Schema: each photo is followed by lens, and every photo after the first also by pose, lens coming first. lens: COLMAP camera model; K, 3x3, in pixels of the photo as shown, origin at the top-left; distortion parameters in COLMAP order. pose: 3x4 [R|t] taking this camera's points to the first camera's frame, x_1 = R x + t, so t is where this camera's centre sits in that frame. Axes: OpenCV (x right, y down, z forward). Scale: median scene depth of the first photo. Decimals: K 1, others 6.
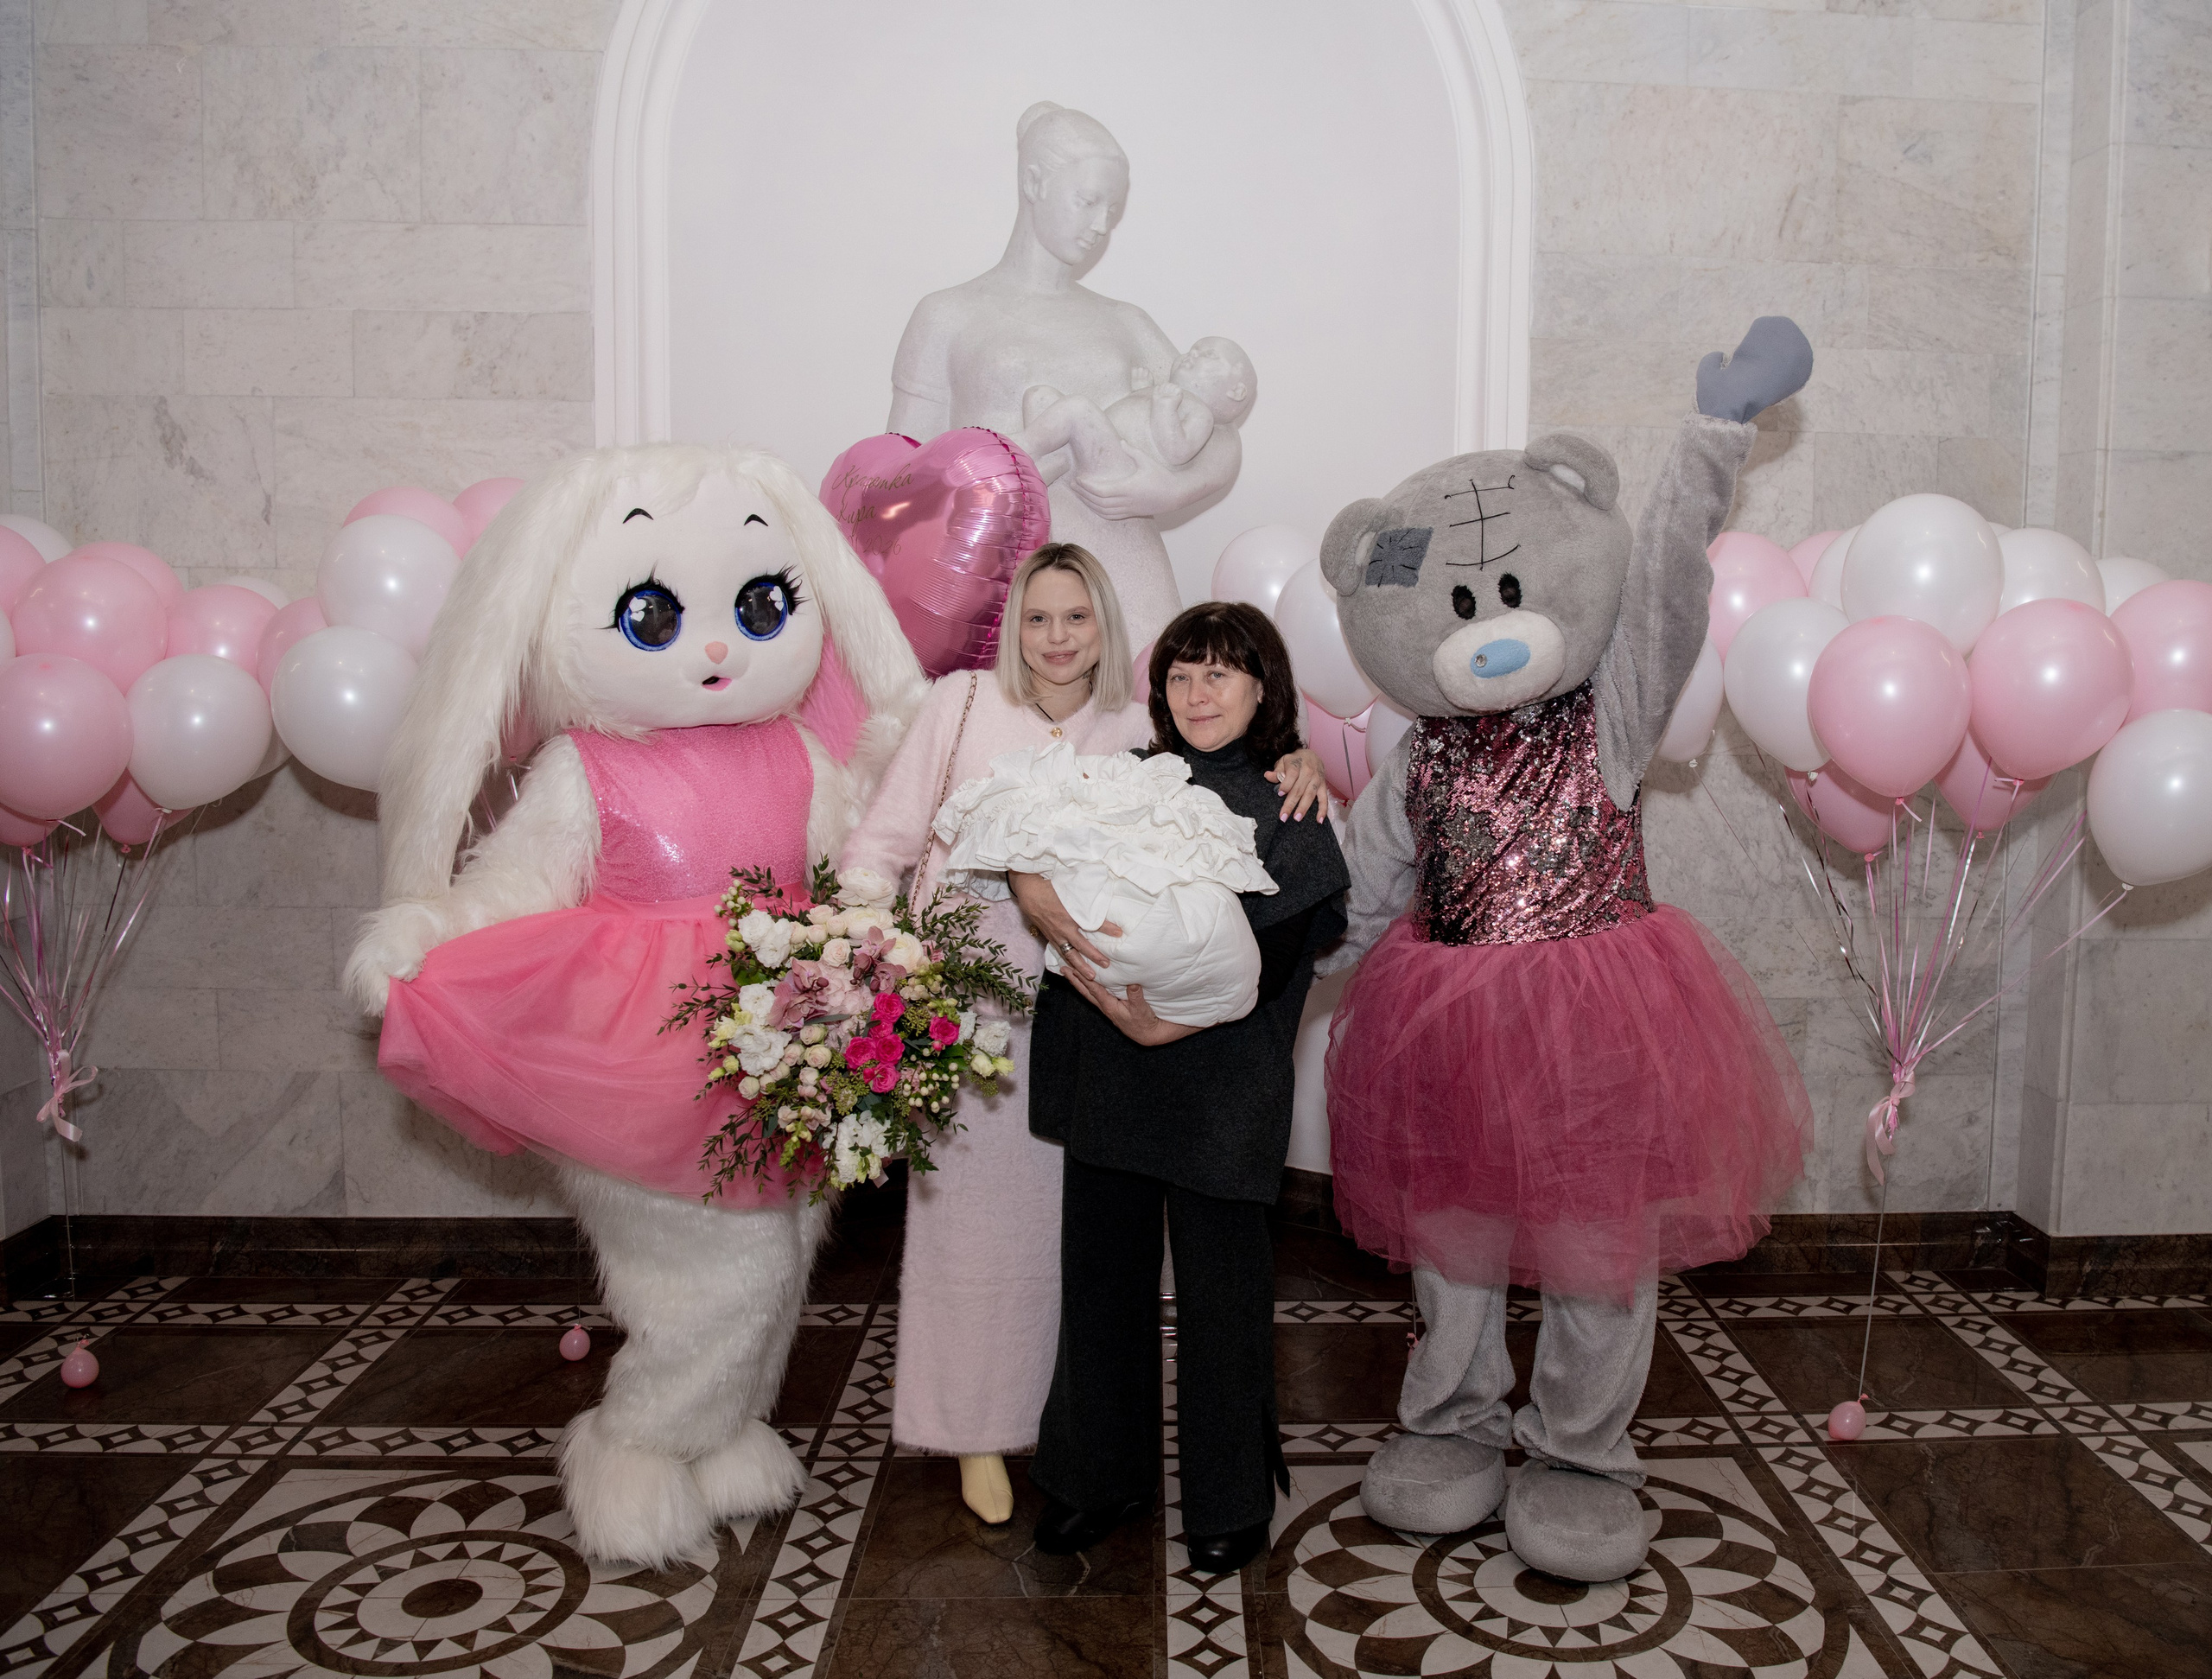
lens RADIAL K [[1814.3, 0, 1256.9], [0, 1814.3, 804.8], [0, 0, 1]] dist [-0.072302, 0.018453]
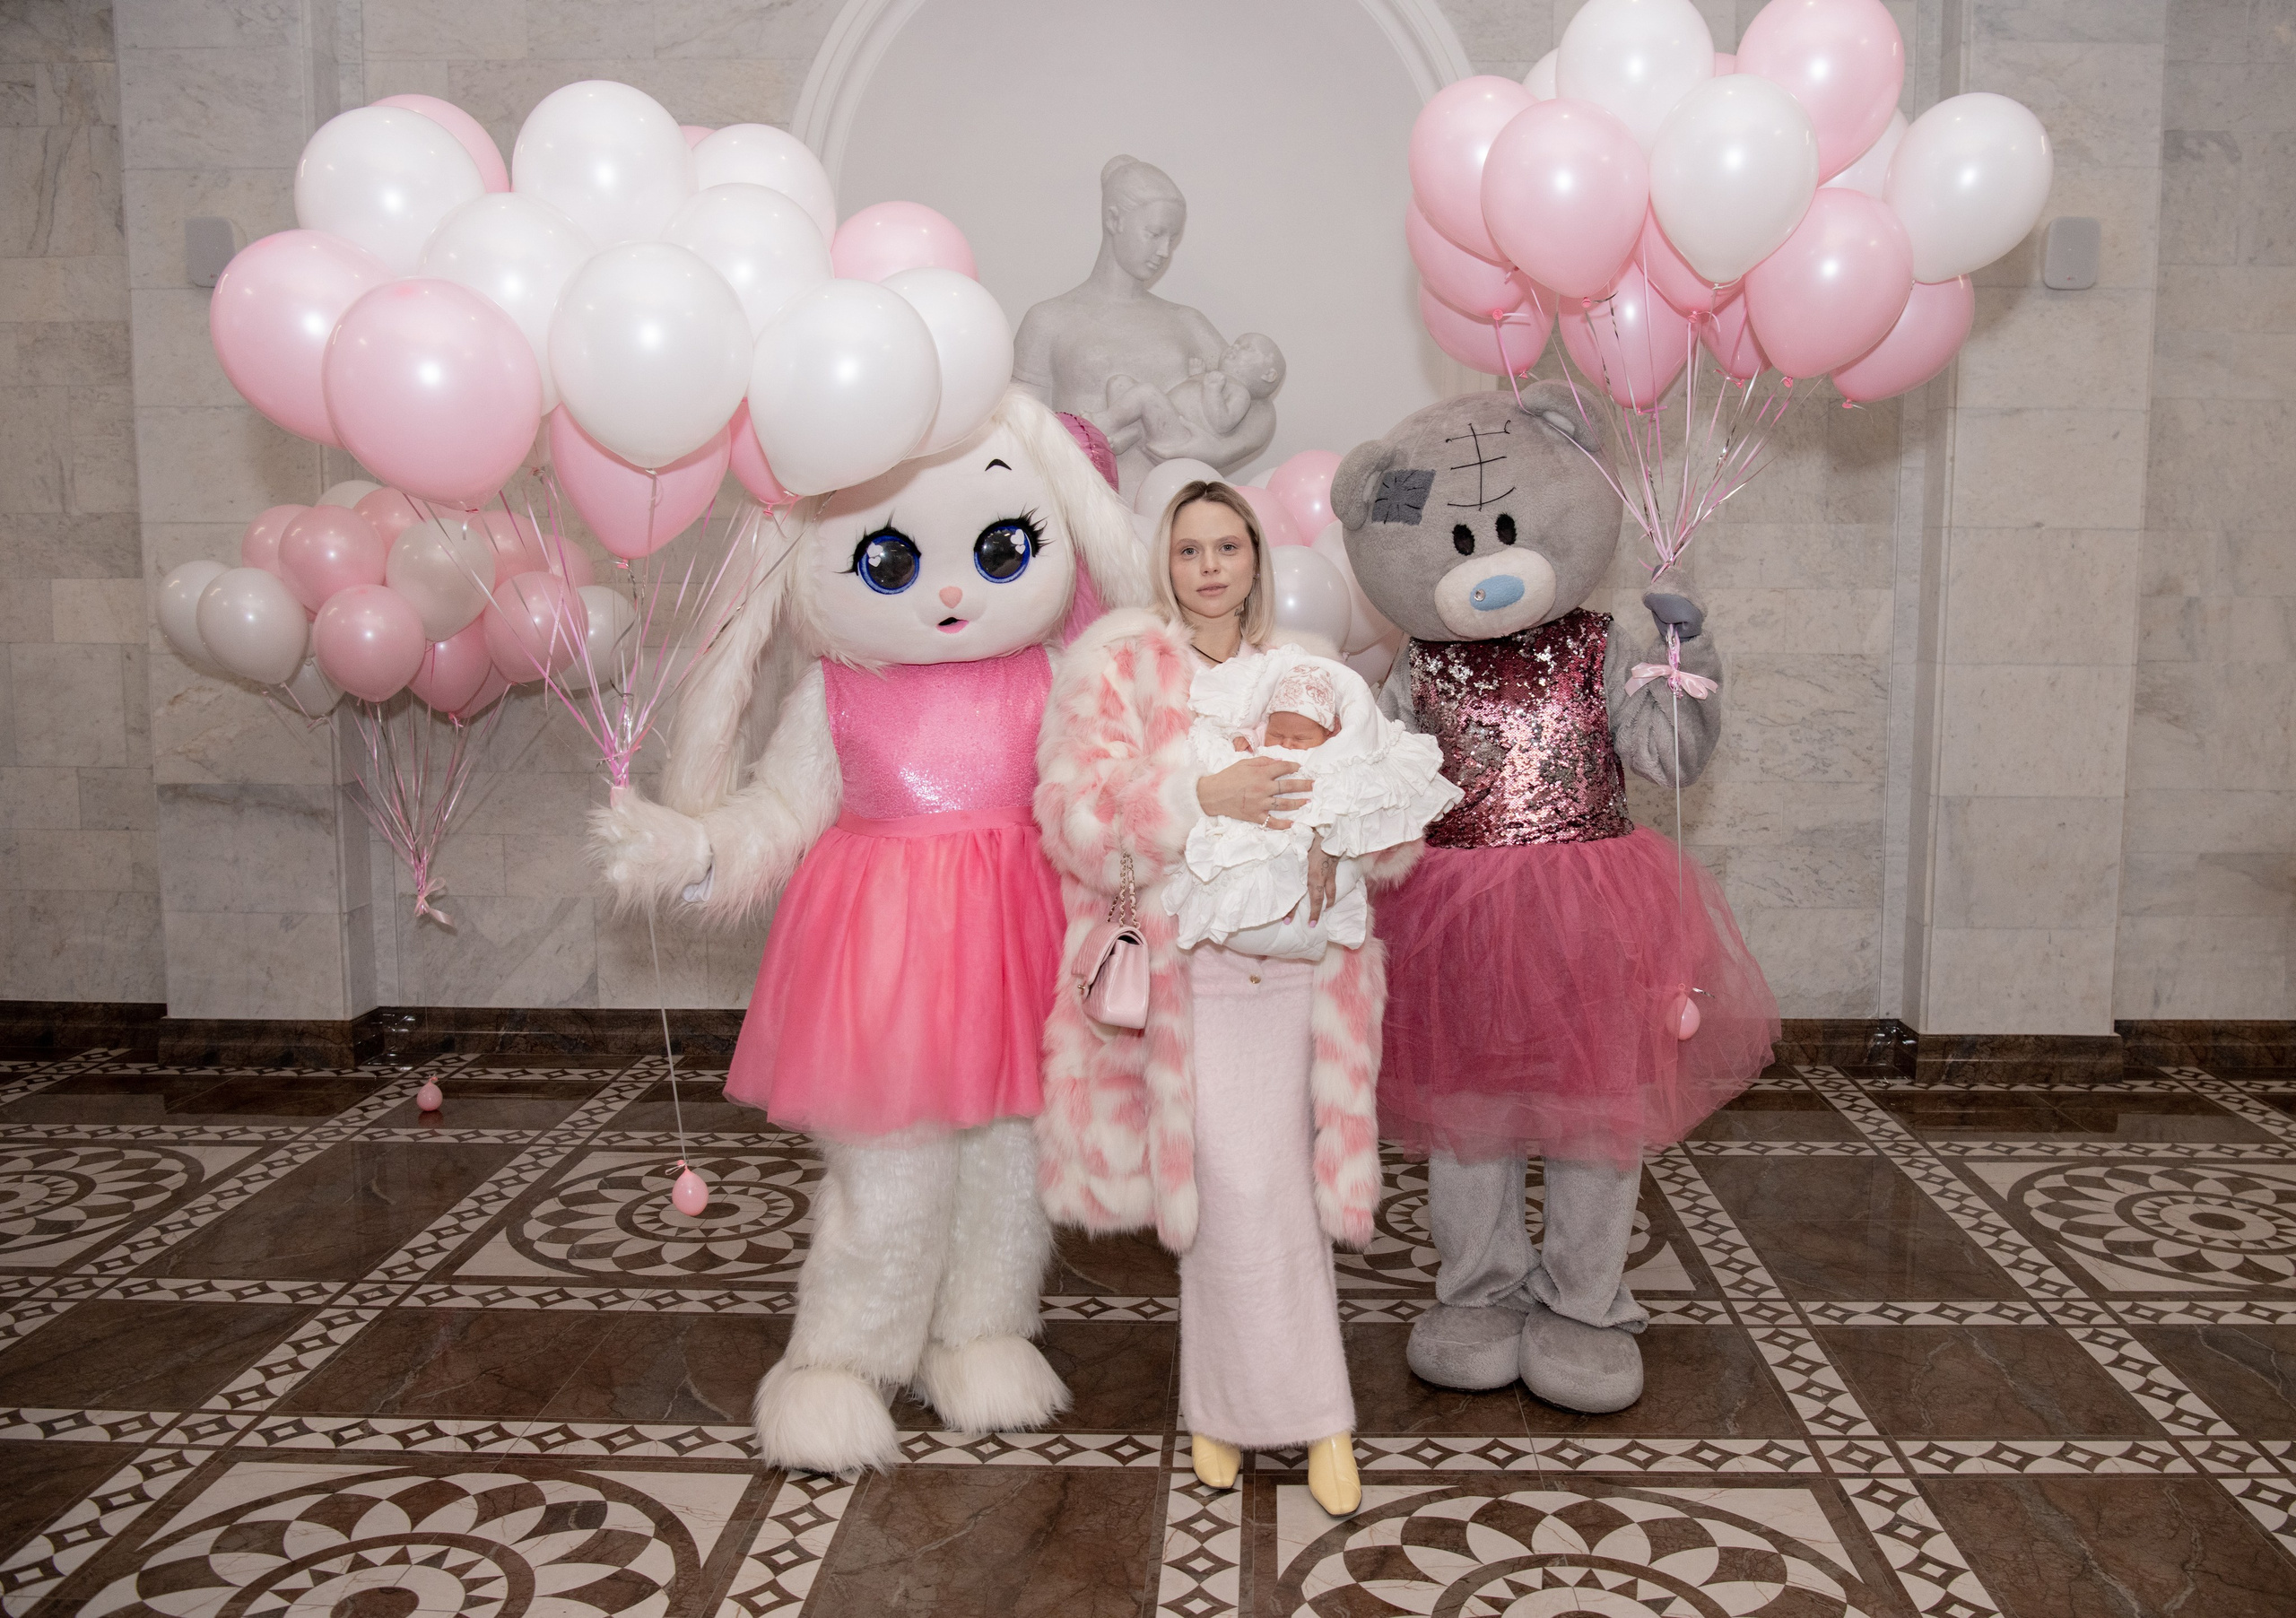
lens RADIAL K [[1952.1, 0, 1239.5], [0, 1952.1, 782.3], [0, 0, 1]] dist [-0.054578, 0.025359]
pose [[0.997166, -0.000912, -0.075223, 0.074464], [0.002257, 0.999839, 0.017794, 0.041794], [0.075195, -0.017913, 0.997008, -0.420233]]
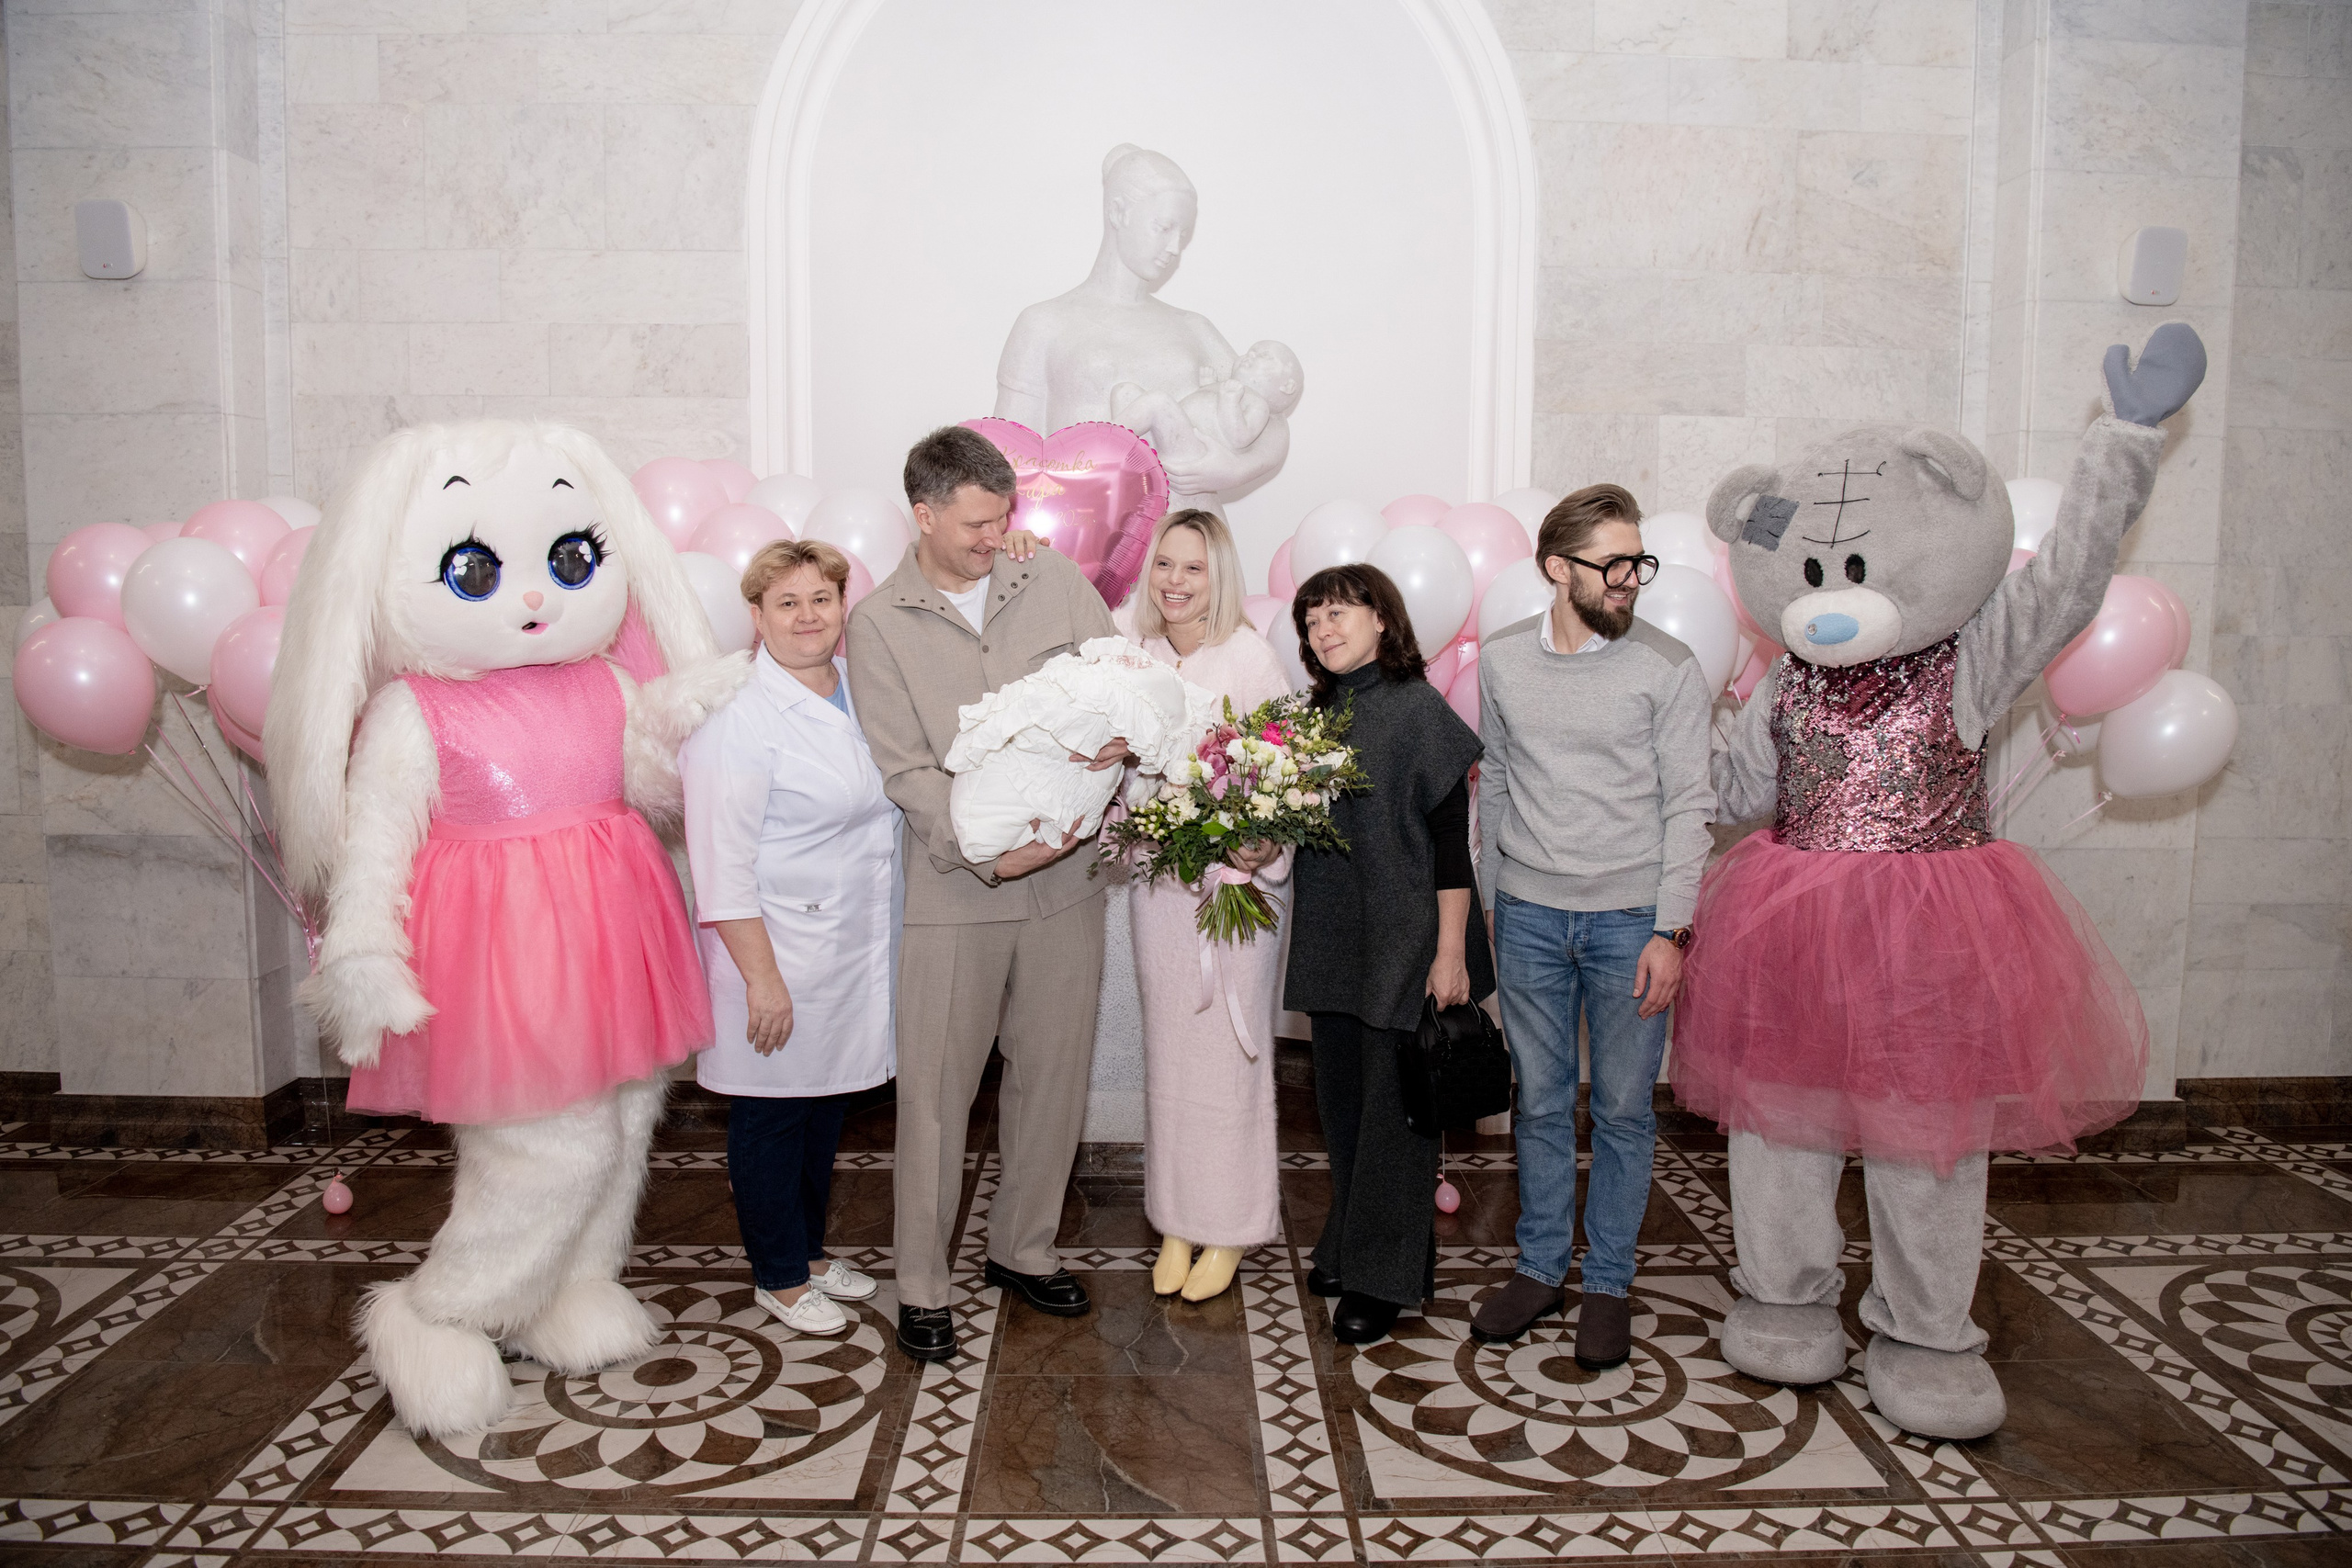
lens RADIAL K [[1624.0, 0, 1185.9], [0, 1624.0, 766.4], [0, 0, 1]] dist [-0.070405, 0.016014]
pose [[0.999397, -0.000877, -0.034723, -0.042038], [0.001141, 0.999971, 0.007582, 0.013345], [0.034715, -0.007617, 0.999368, -0.068476]]
